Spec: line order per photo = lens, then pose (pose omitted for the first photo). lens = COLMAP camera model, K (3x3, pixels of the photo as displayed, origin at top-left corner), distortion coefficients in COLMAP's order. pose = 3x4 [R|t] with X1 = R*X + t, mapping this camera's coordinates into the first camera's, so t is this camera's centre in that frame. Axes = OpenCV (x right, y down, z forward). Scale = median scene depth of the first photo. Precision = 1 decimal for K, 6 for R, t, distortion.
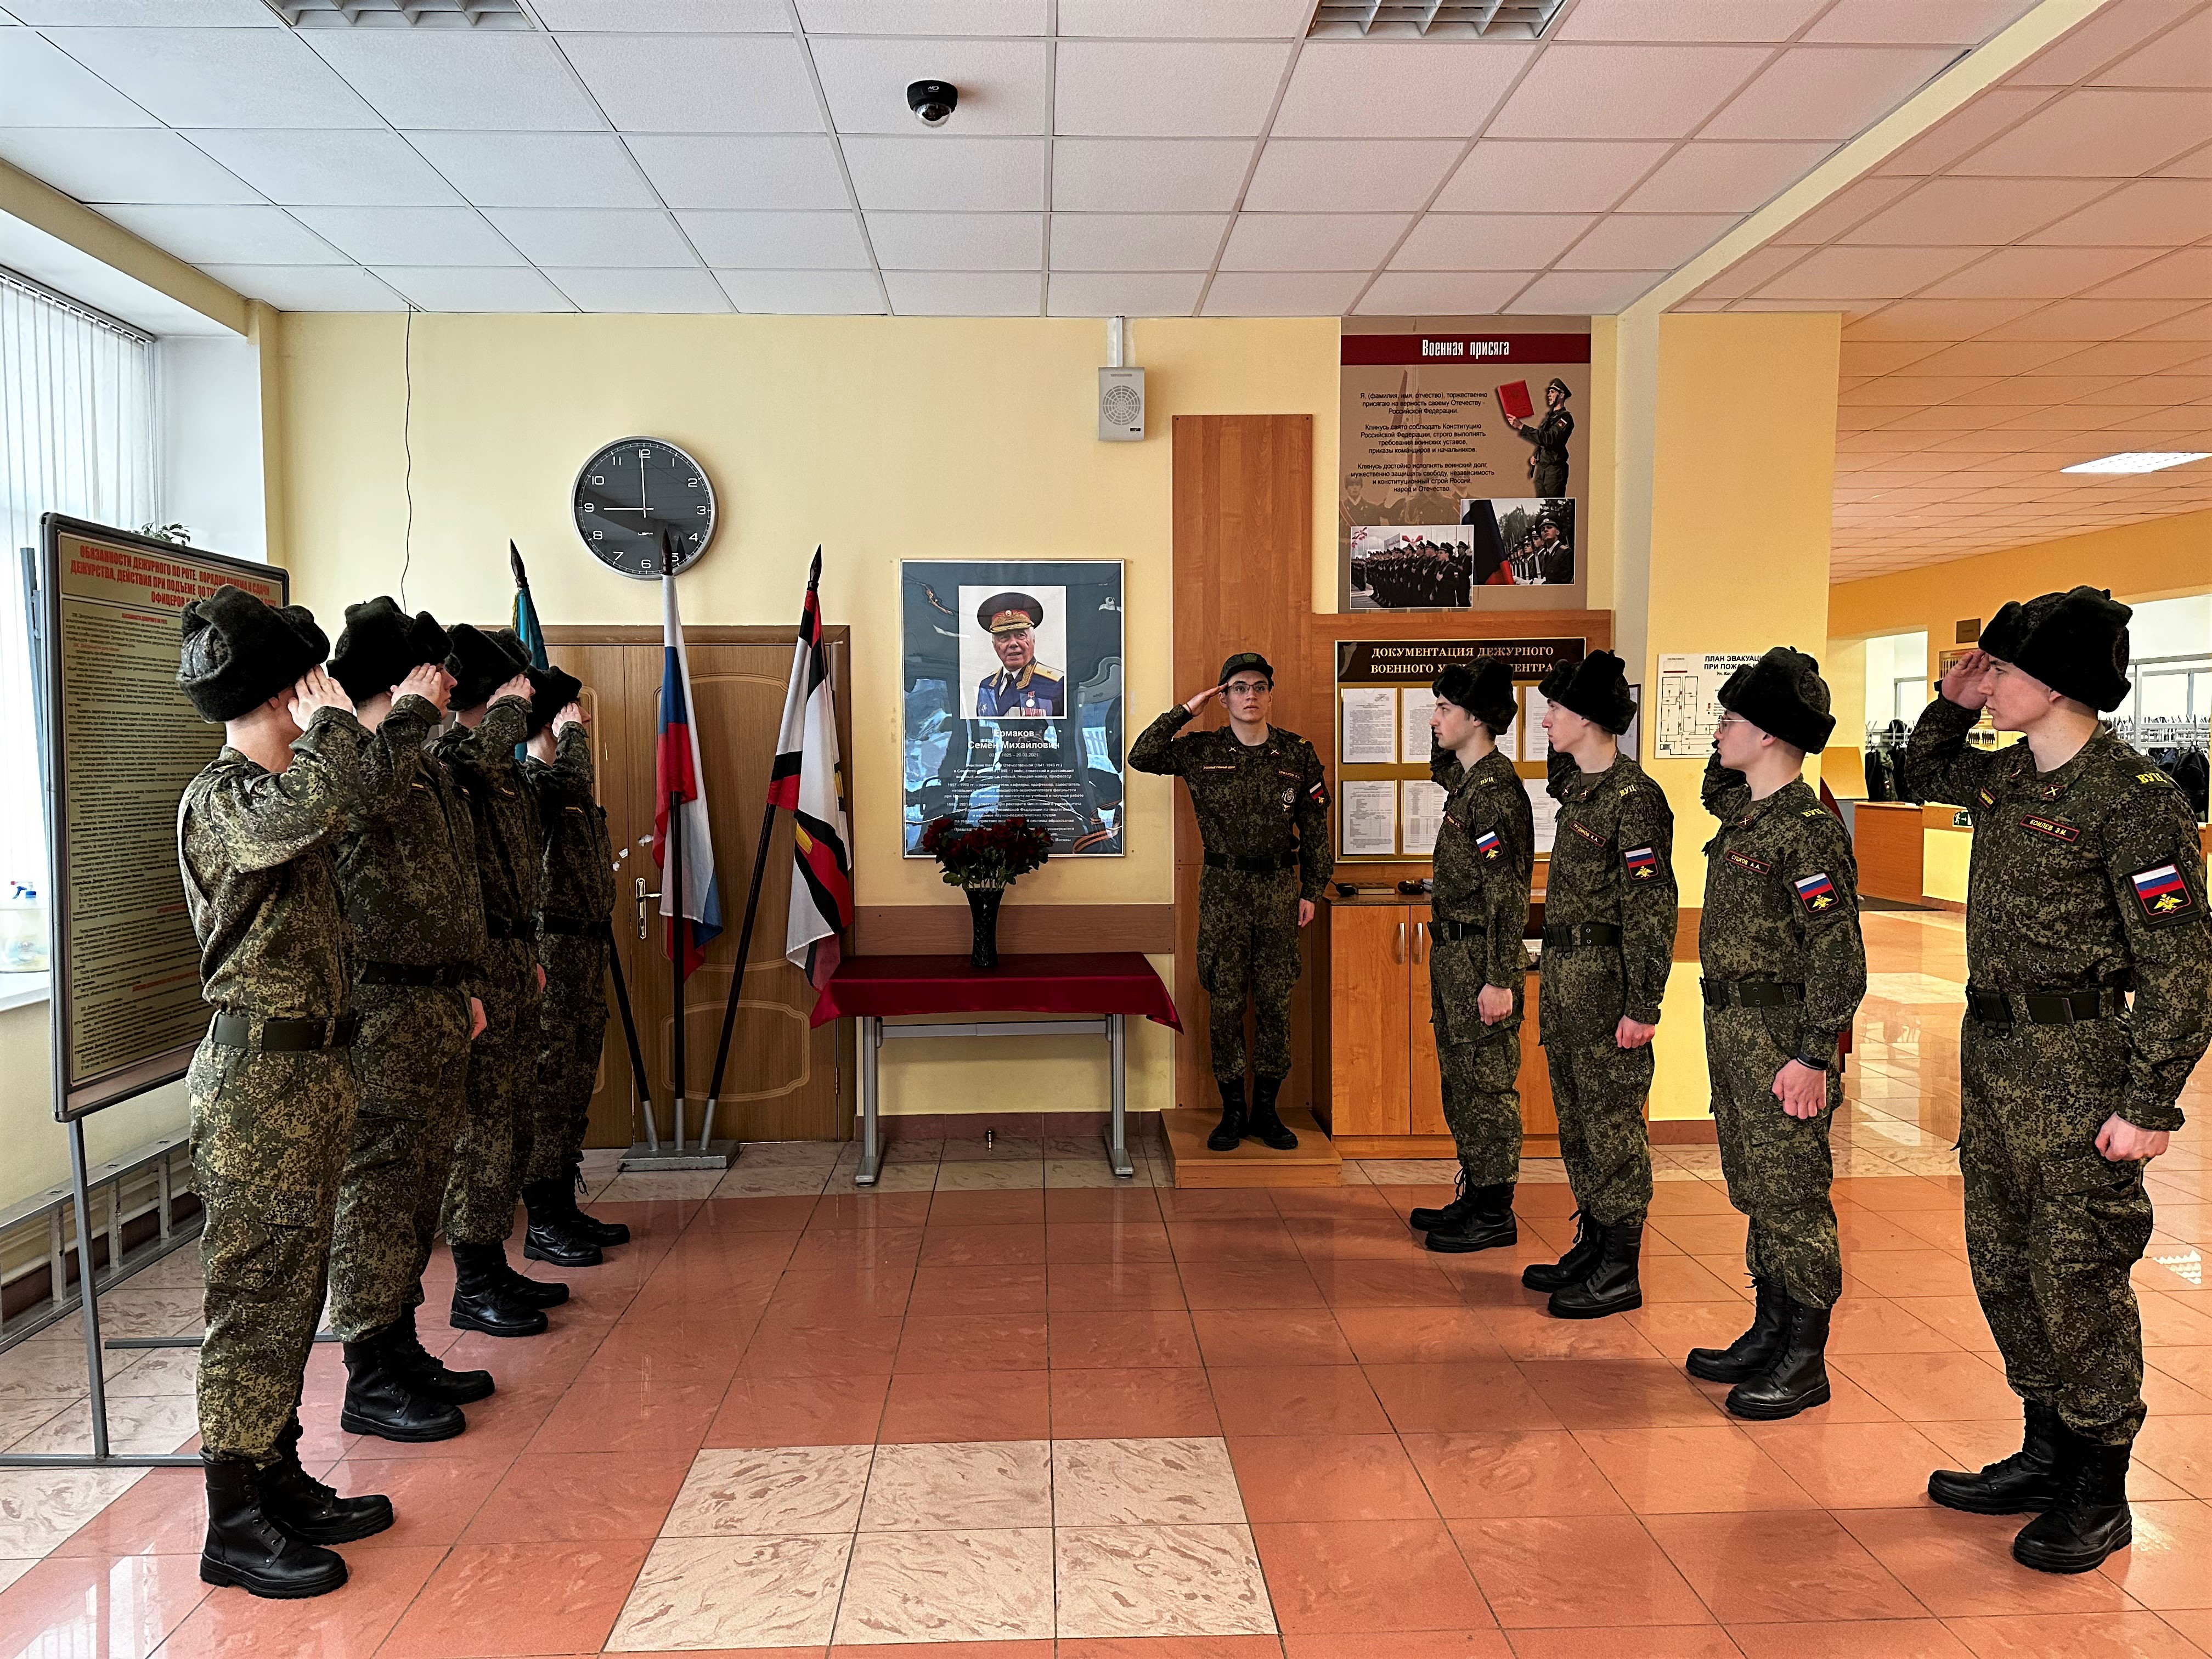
lens RADIAL K [[1549.8, 0, 1103.7], [0, 1549.8, 824.7], [0, 0, 1]] dist [-0.020454, -0.012602]
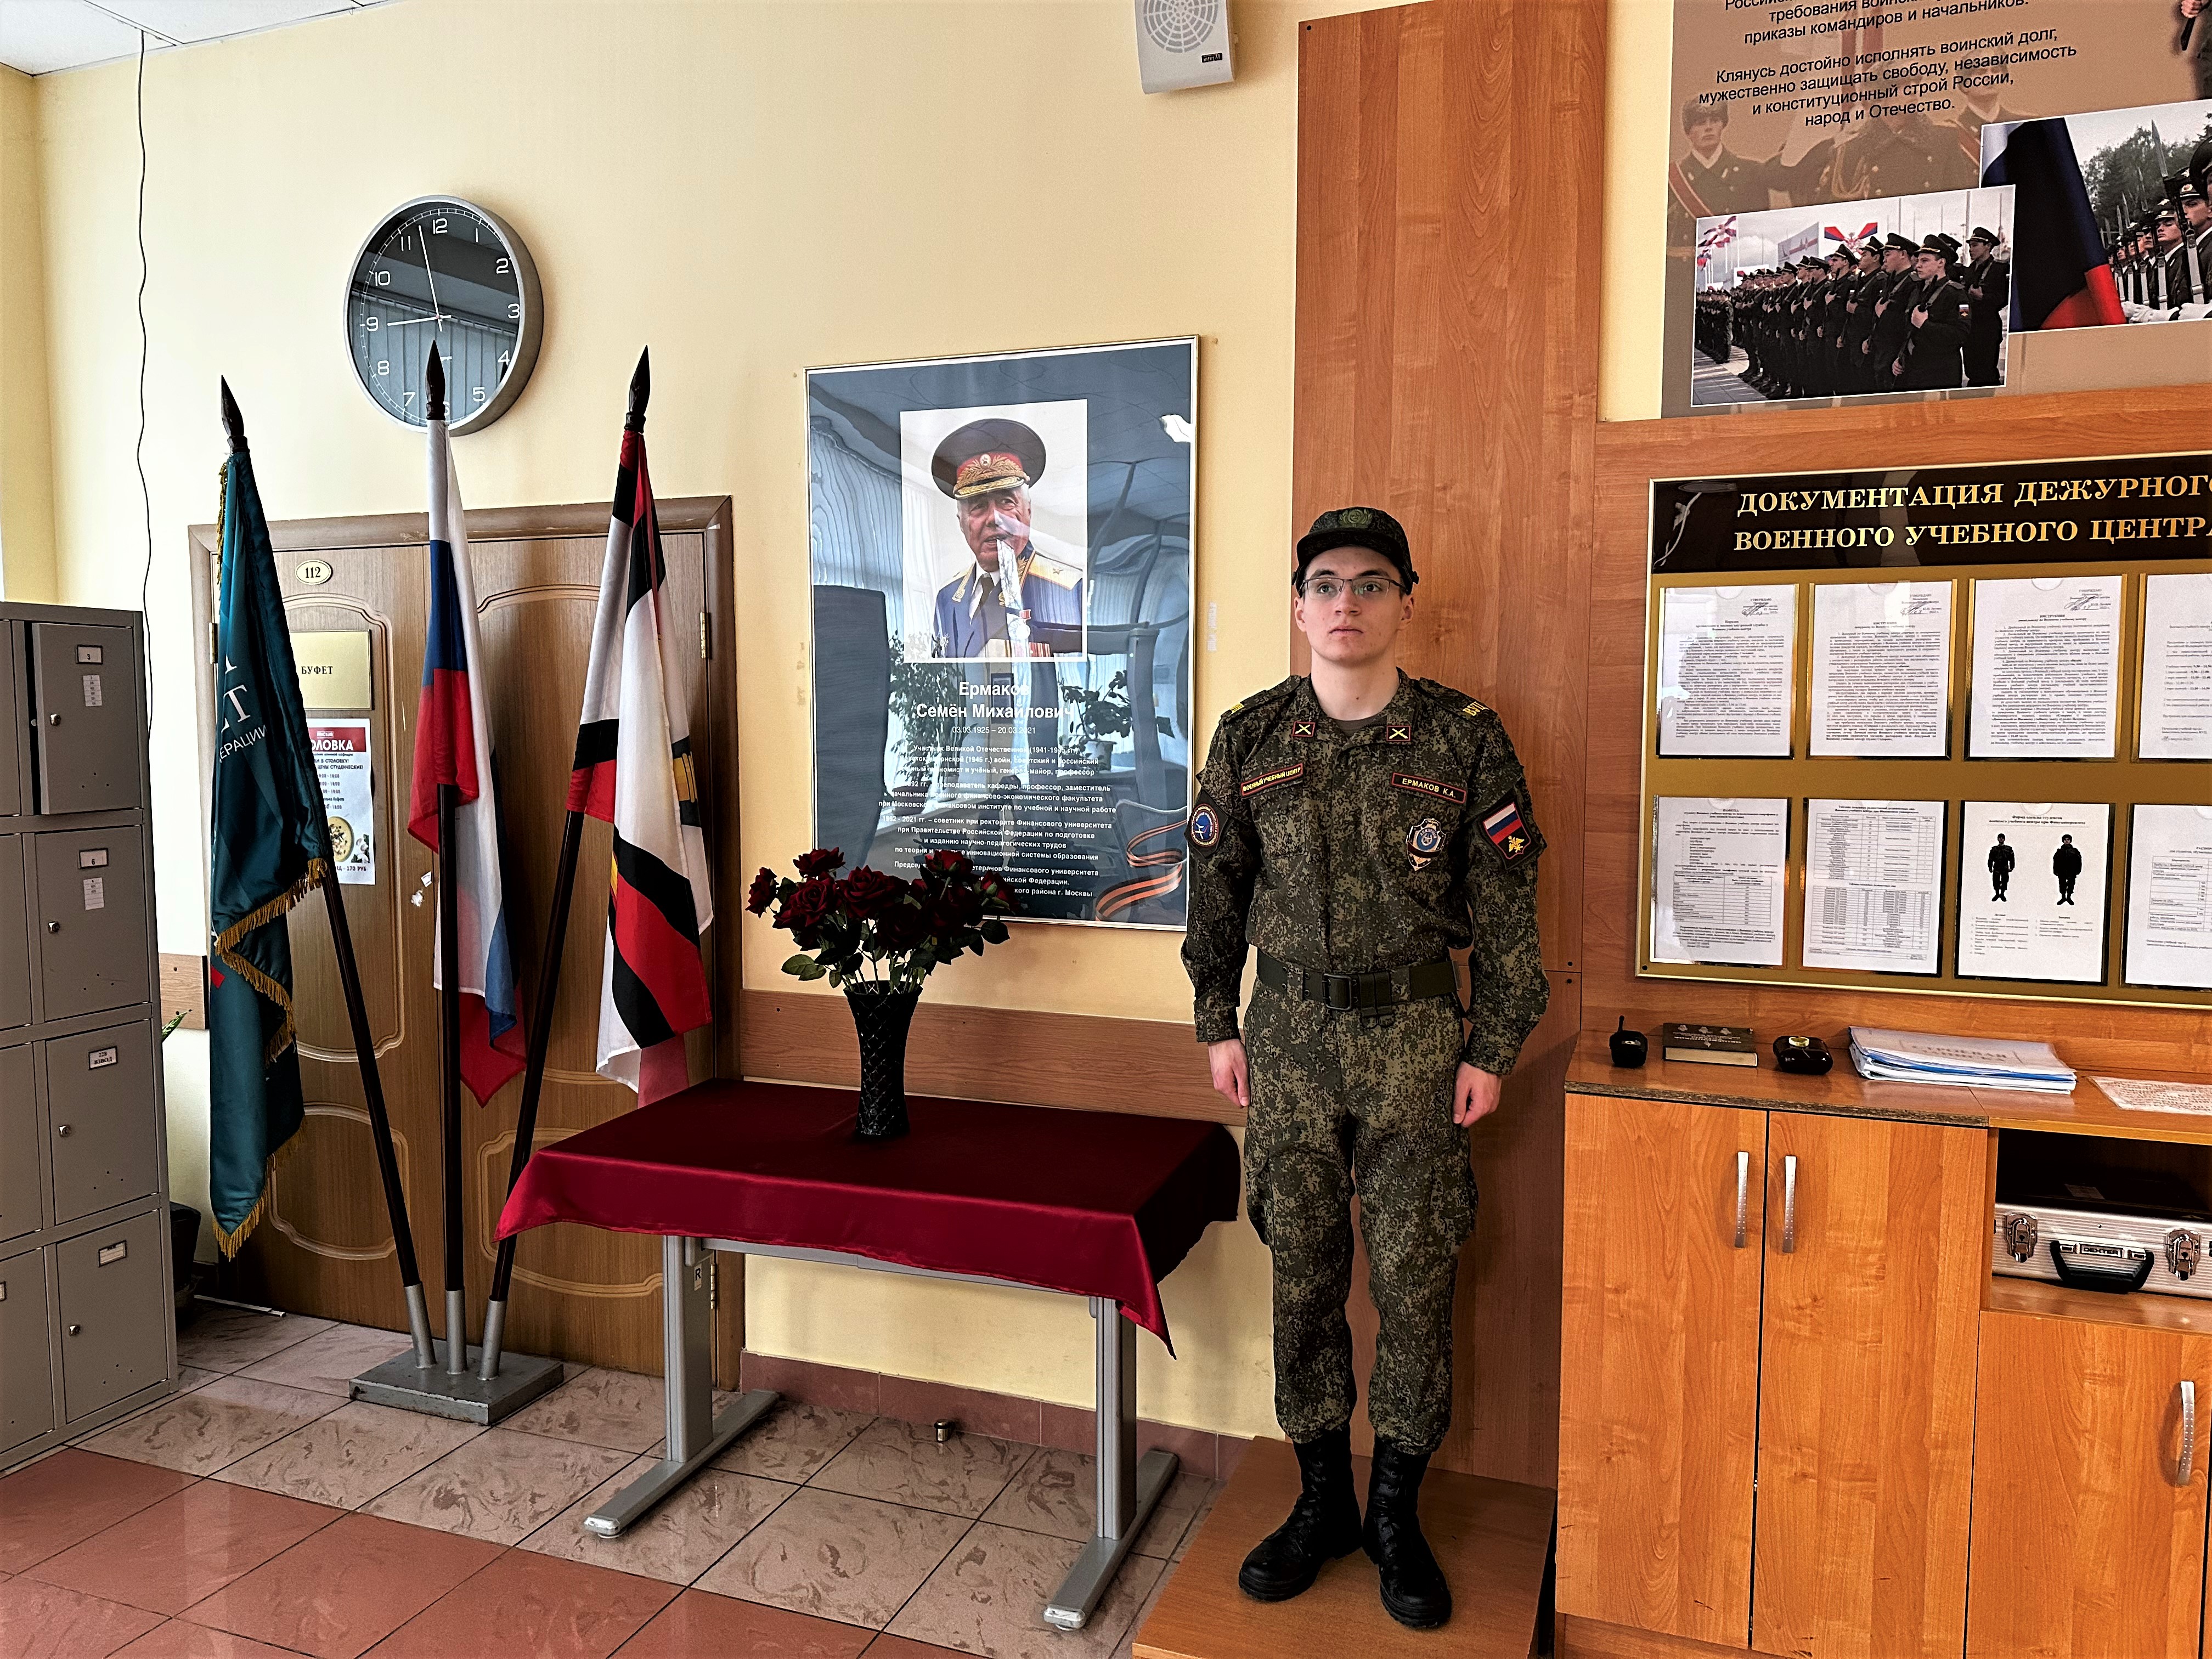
lens RADIAL K [[1549.8, 0, 1102.0], [0, 1549.8, 831.8], [0, 0, 1]] dist [-0.020454, -0.012602]
pose [[0.917996, 0.037726, -0.394792, 0.184744], [-0.025877, 0.999042, 0.035297, -0.029782], [0.395746, -0.022187, 0.918092, 0.531591]]
